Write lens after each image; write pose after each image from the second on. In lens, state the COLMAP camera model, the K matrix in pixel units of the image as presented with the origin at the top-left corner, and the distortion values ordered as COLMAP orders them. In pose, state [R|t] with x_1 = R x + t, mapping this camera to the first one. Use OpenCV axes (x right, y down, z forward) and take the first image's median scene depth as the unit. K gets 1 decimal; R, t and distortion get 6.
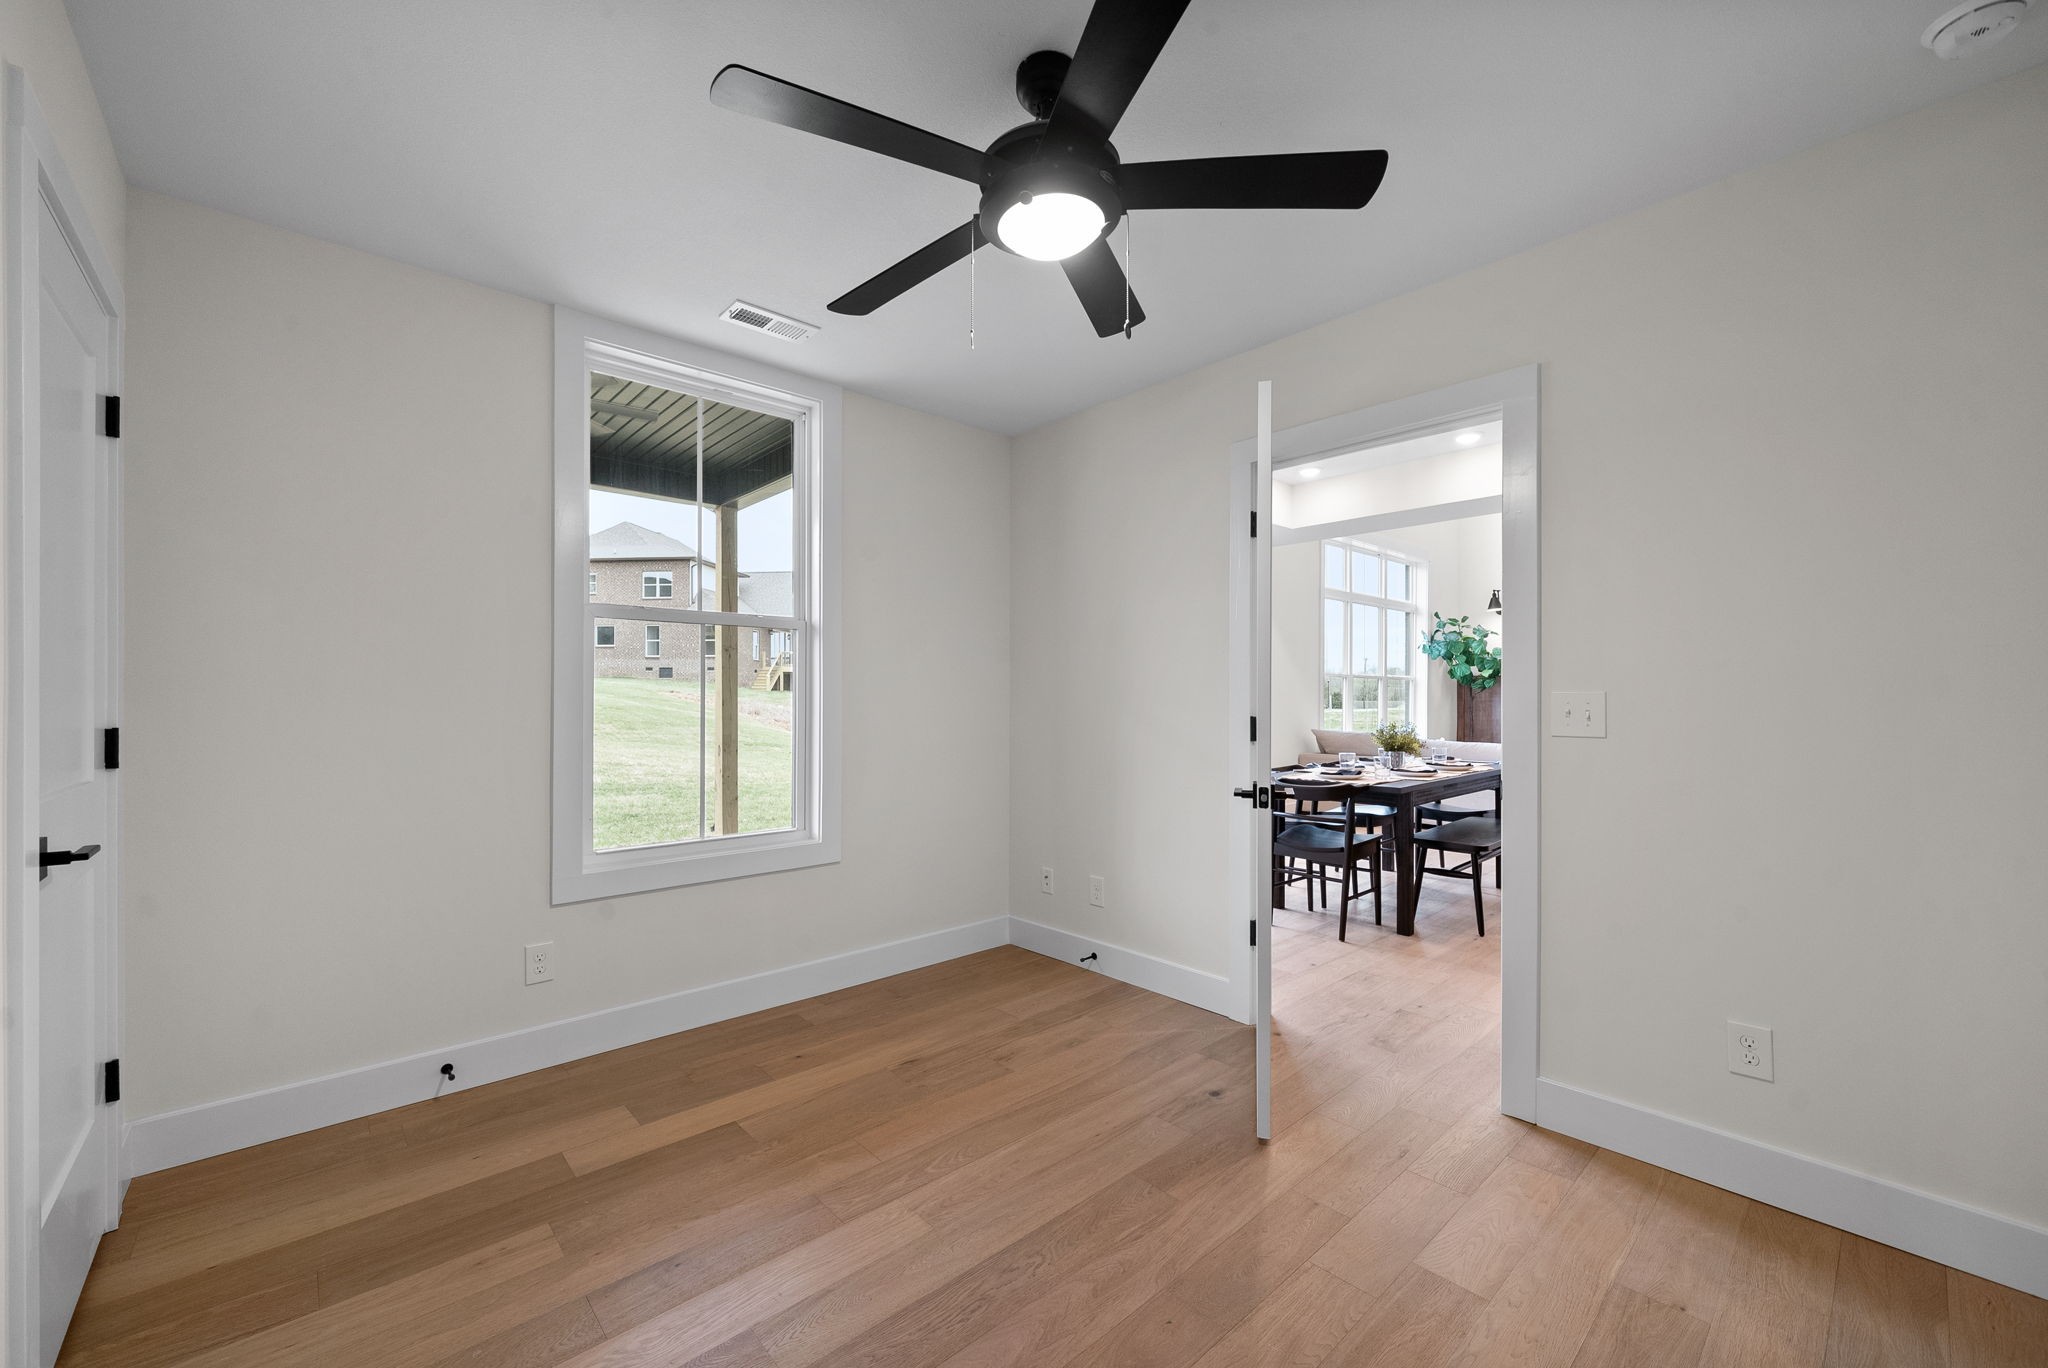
lens RADIAL K [[866.9, 0, 1010.9], [0, 866.9, 696.4], [0, 0, 1]] dist [0.001779, 0.000315]
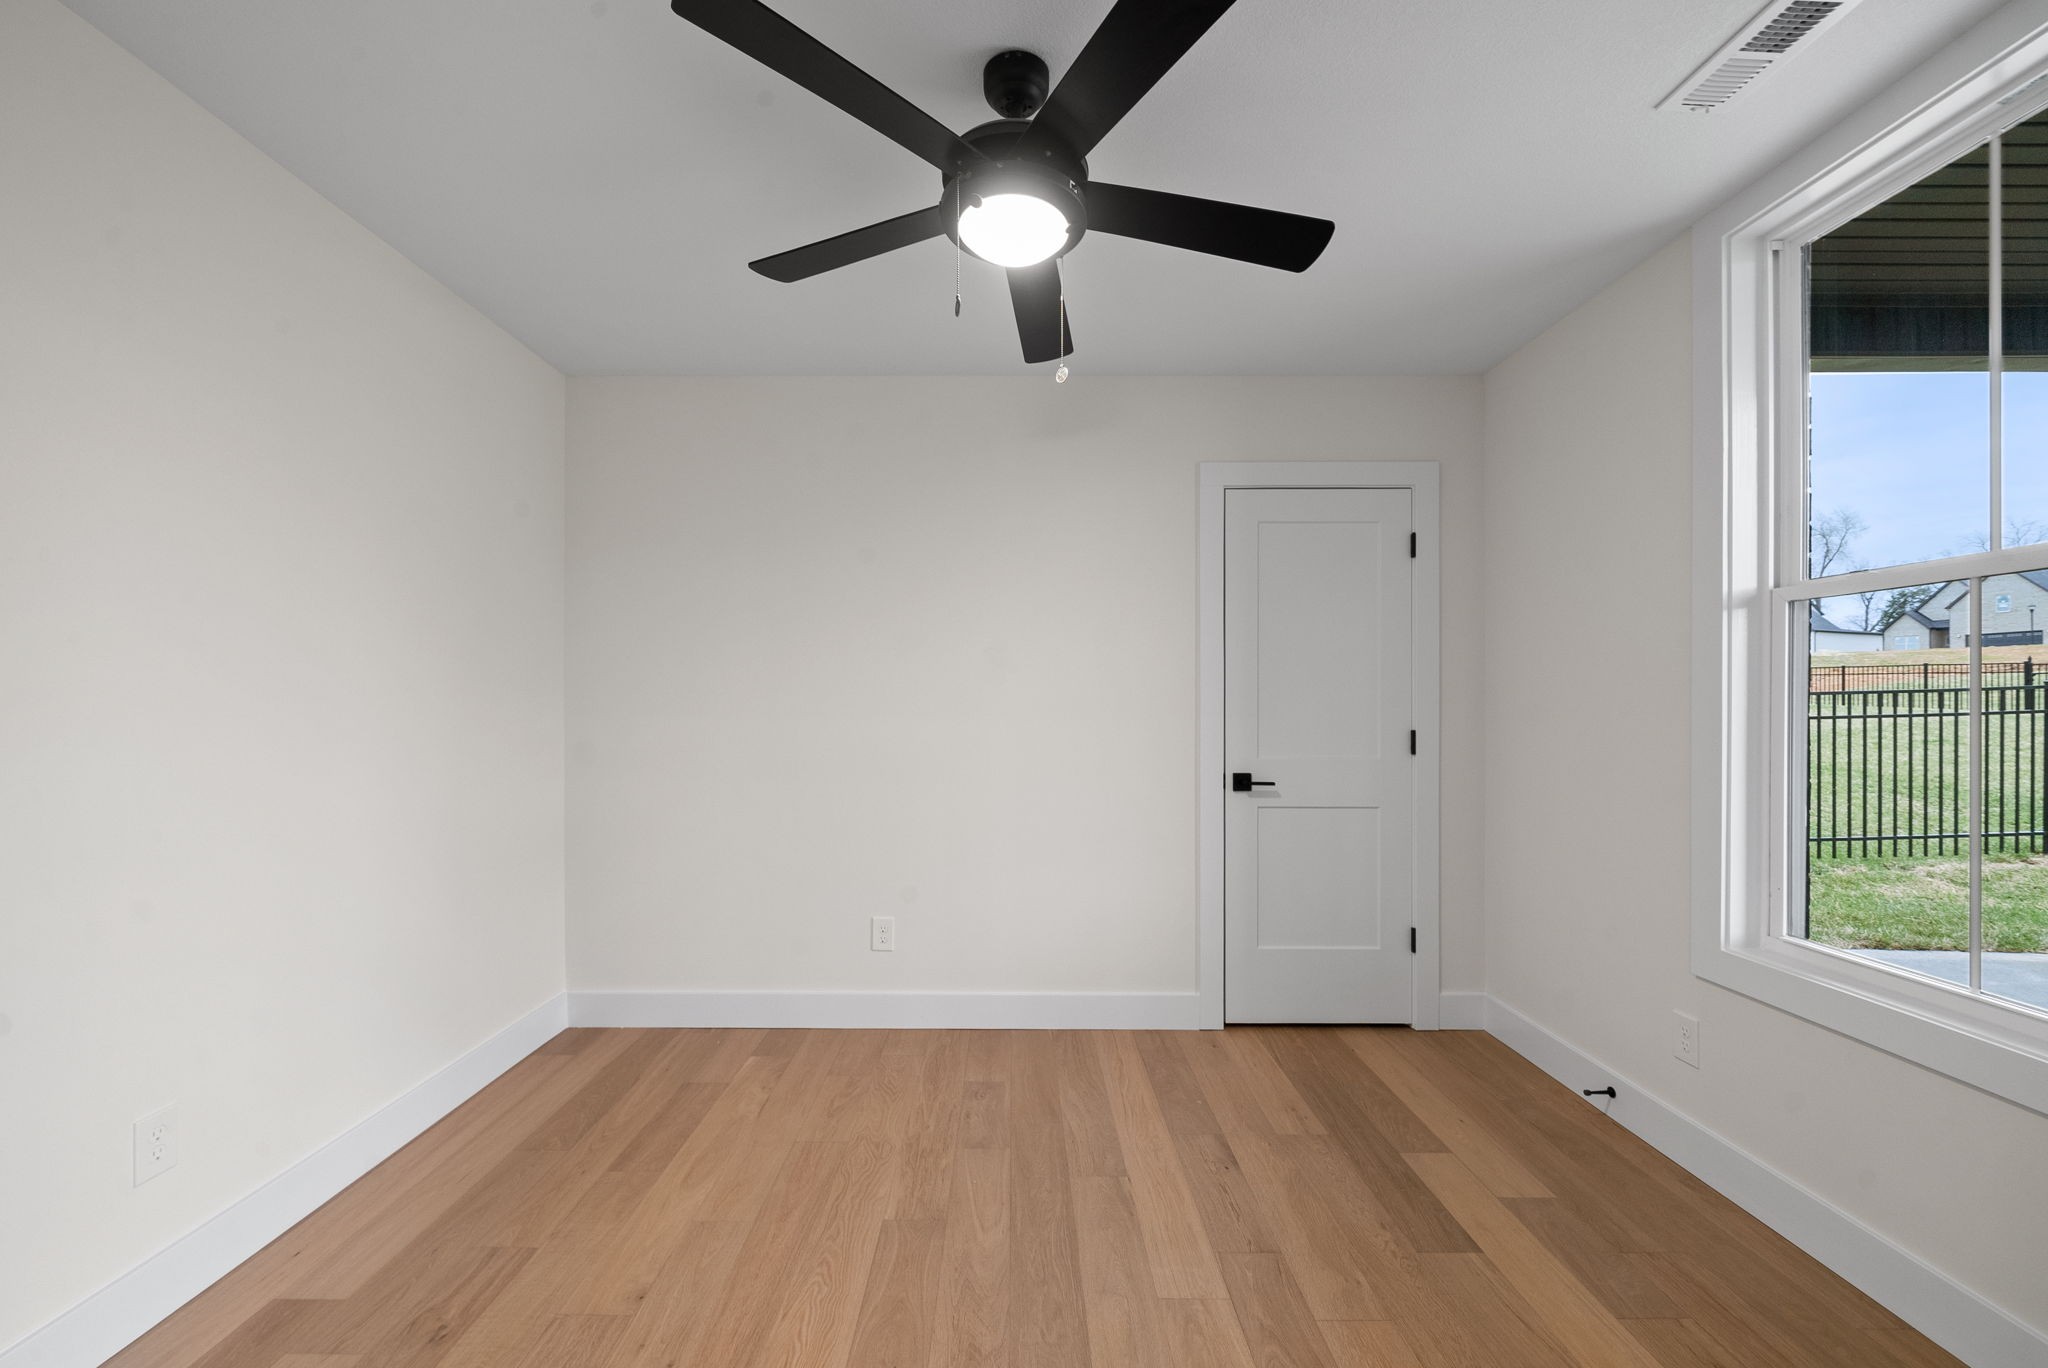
lens RADIAL K [[866.9, 0, 1010.9], [0, 866.9, 696.4], [0, 0, 1]] dist [0.001779, 0.000315]
pose [[-0.703287, -0.007450, -0.710867, 0.615407], [0.001776, 0.999924, -0.012237, -0.010167], [0.710904, -0.009869, -0.703220, 1.399779]]
